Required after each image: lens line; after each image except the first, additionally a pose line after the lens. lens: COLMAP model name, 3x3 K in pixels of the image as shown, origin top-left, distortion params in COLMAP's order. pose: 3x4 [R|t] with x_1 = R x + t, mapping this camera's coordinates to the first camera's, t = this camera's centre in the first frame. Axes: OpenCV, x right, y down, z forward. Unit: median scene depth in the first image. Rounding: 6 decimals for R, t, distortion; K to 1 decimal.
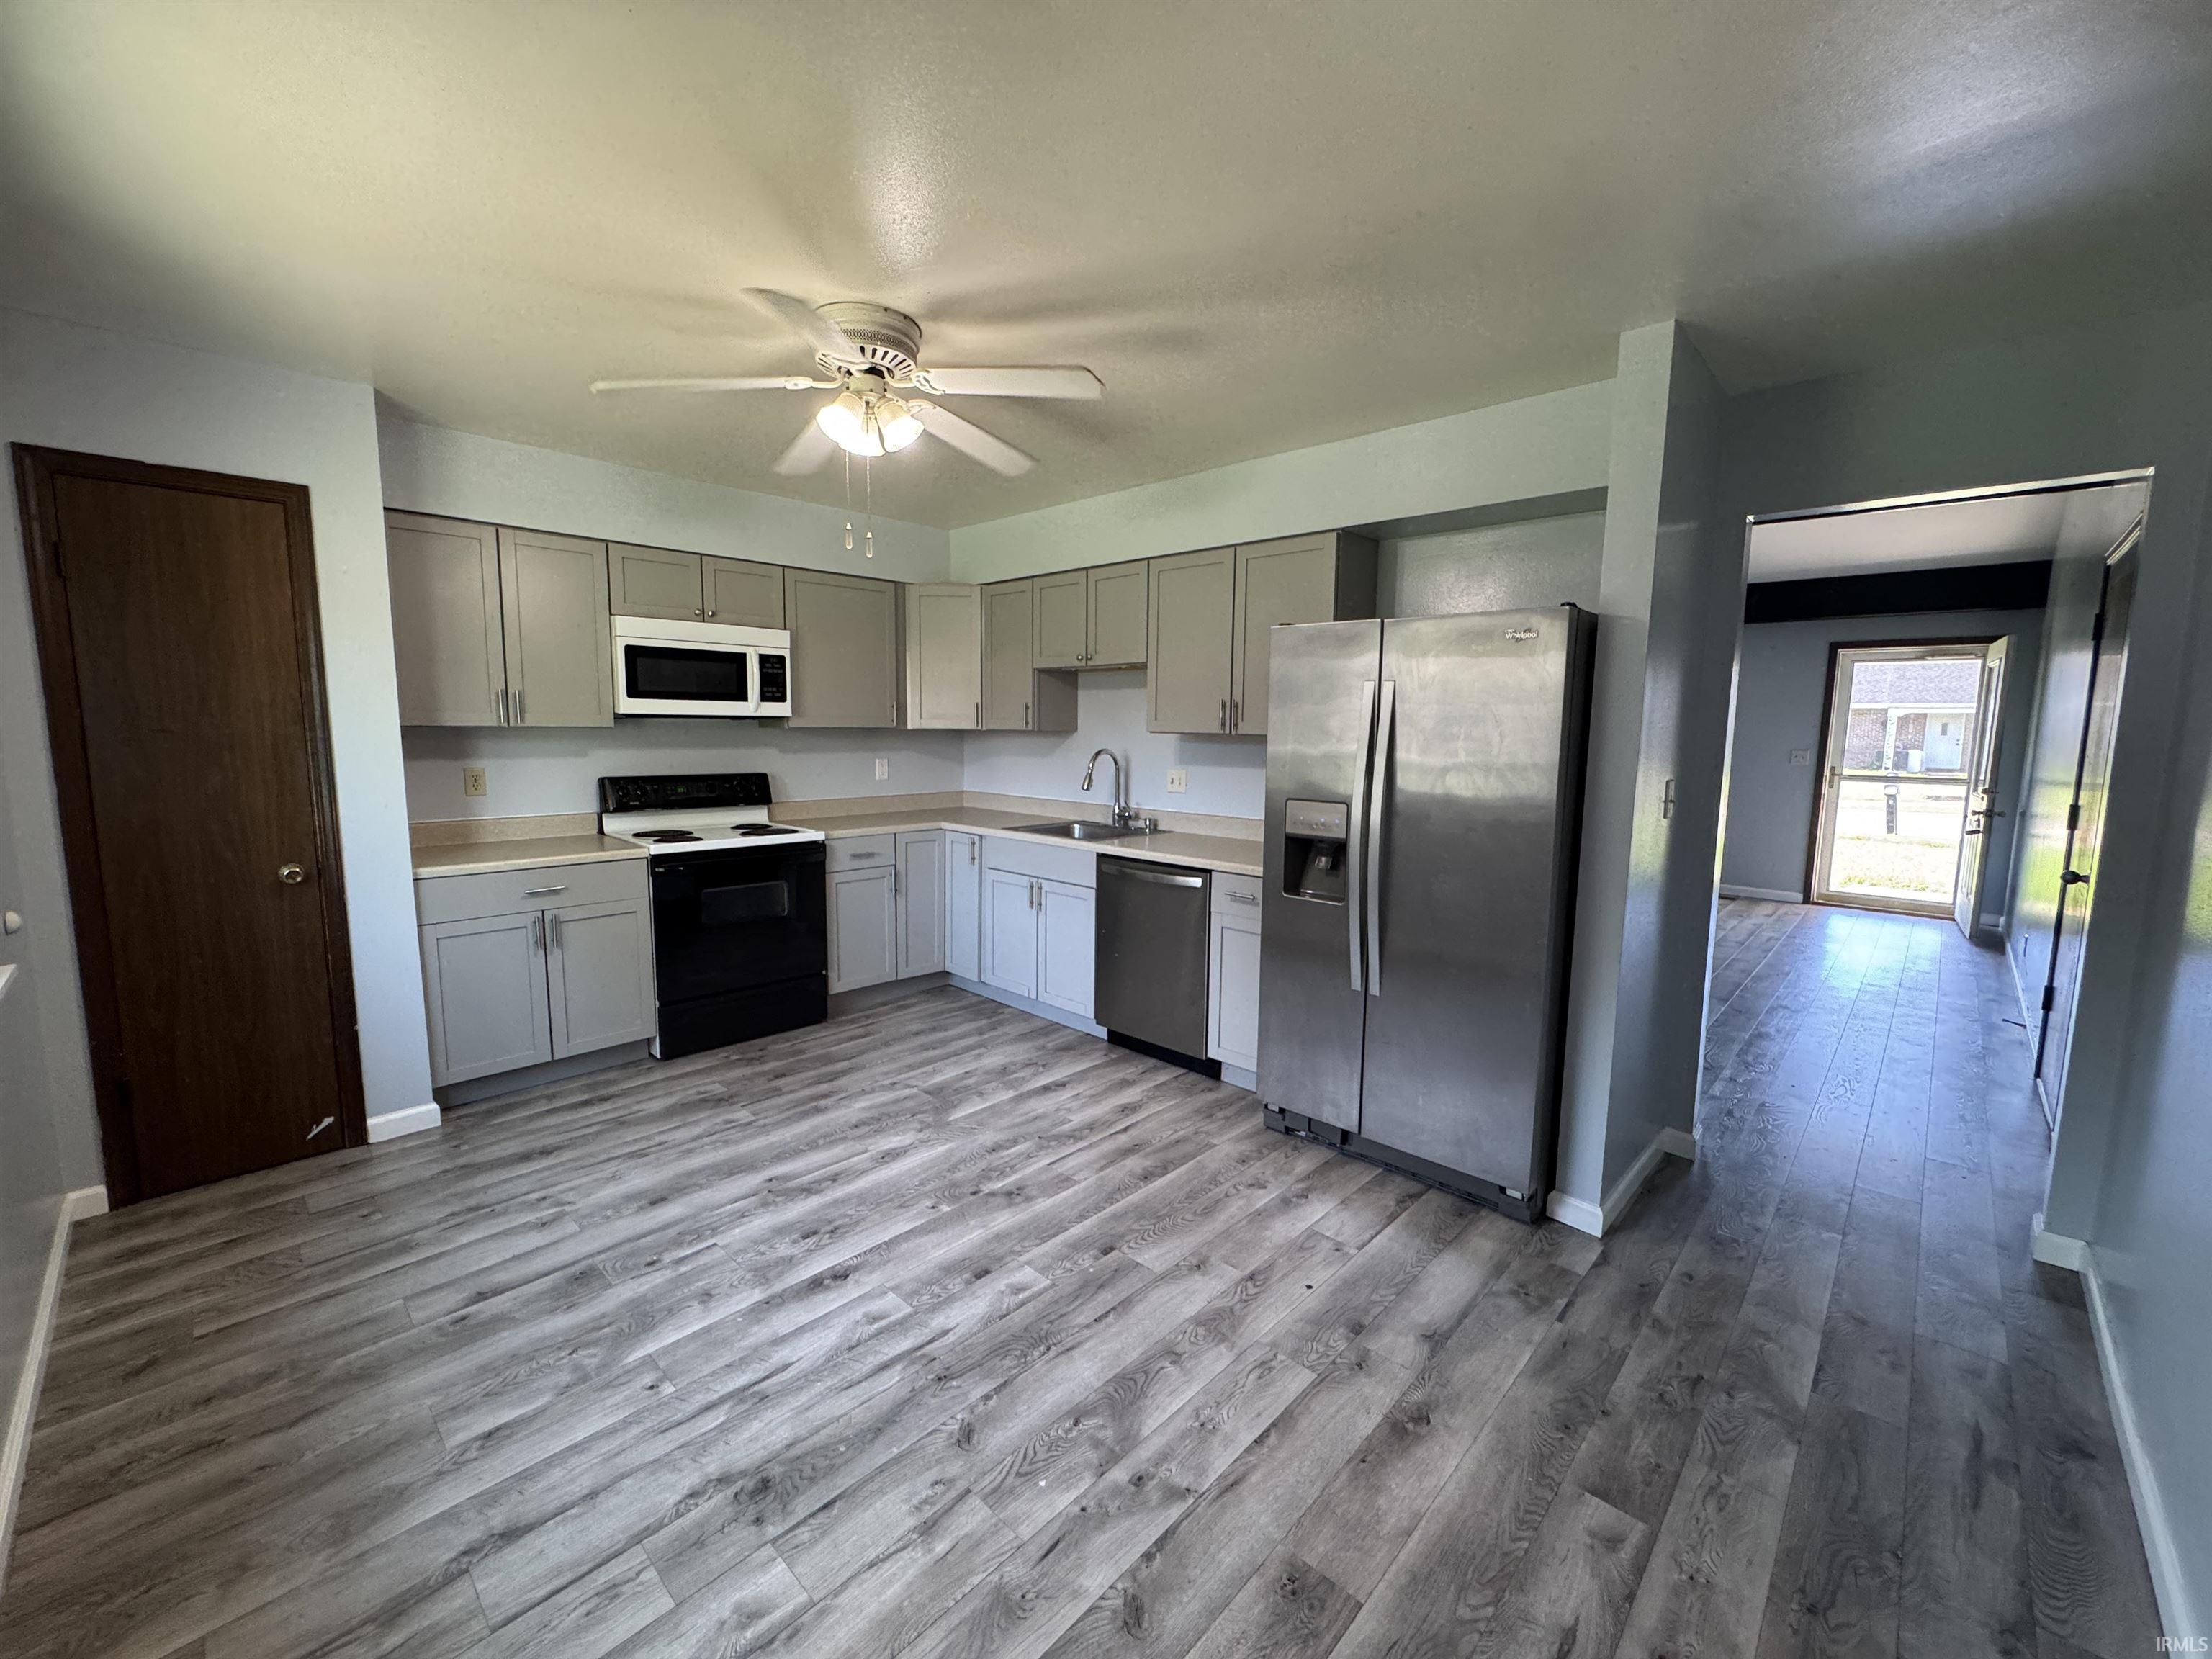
lens RADIAL K [[885.0, 0, 1102.9], [0, 885.0, 825.9], [0, 0, 1]] dist [-0.004783, 0.000958]
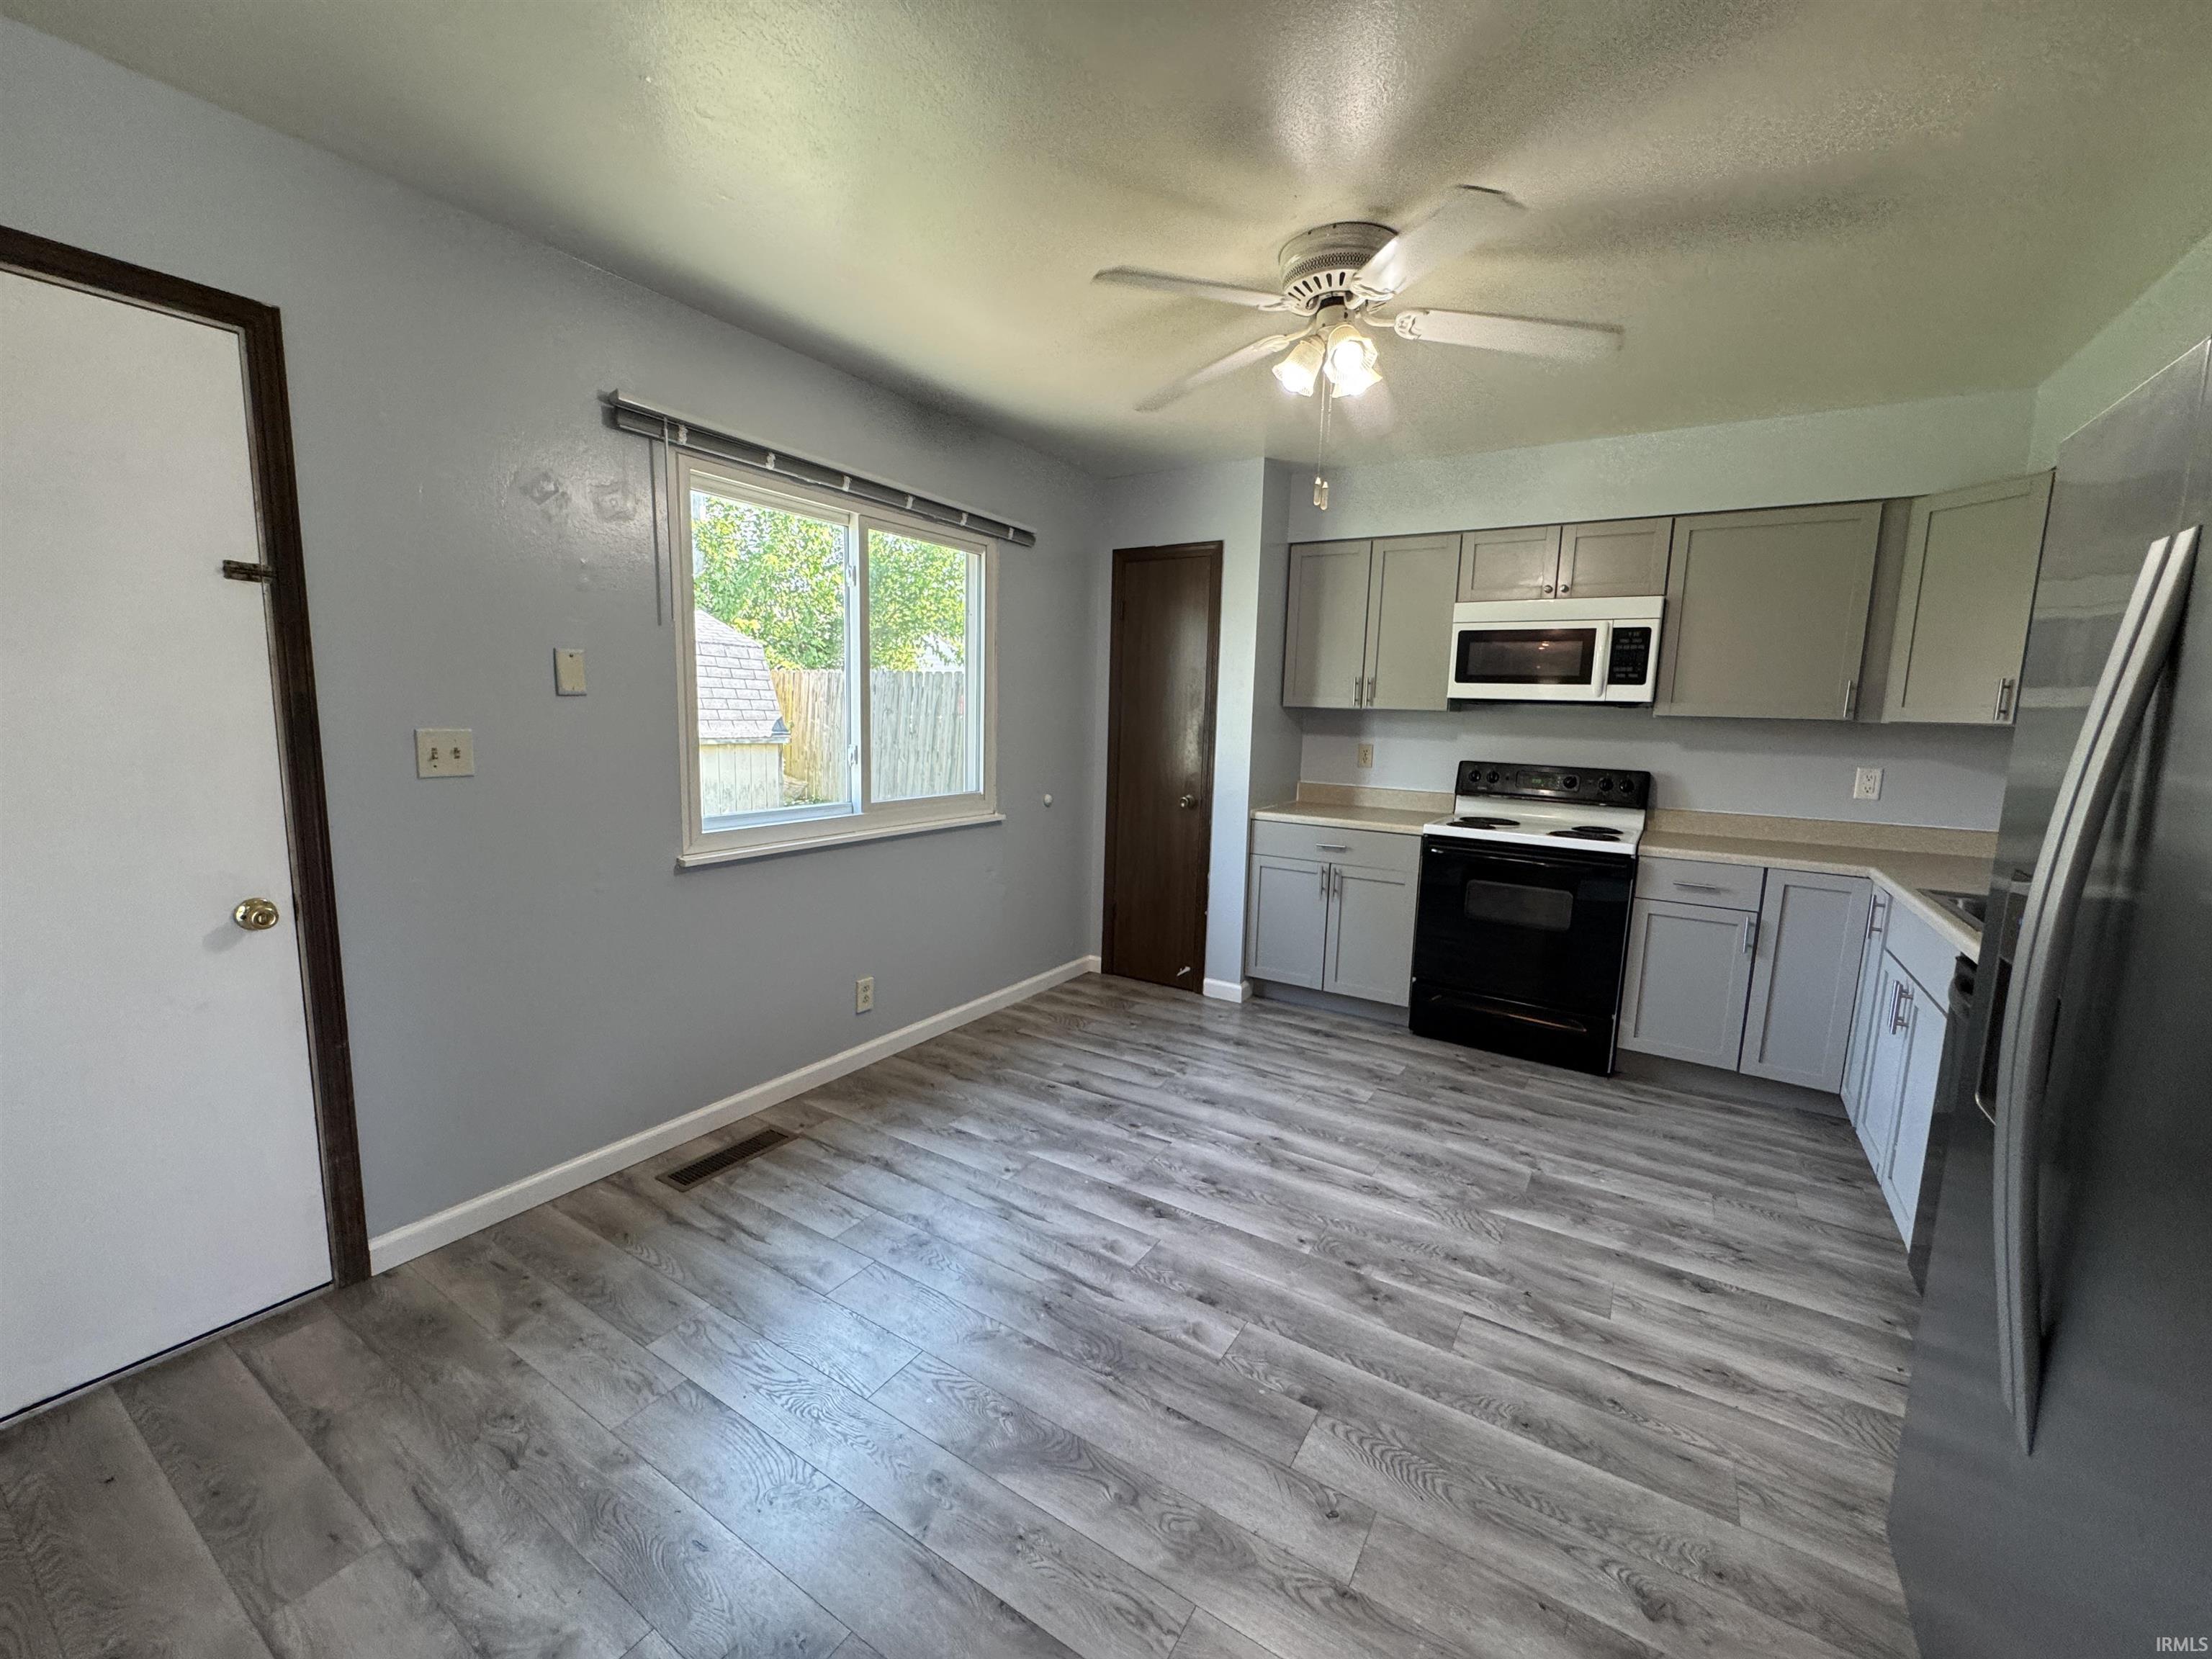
lens RADIAL K [[885.0, 0, 1102.9], [0, 885.0, 825.9], [0, 0, 1]] dist [-0.004783, 0.000958]
pose [[0.194956, 0.125091, -0.972802, 0.516216], [-0.136929, 0.985592, 0.099294, -0.033552], [0.971207, 0.113847, 0.209276, 0.515109]]
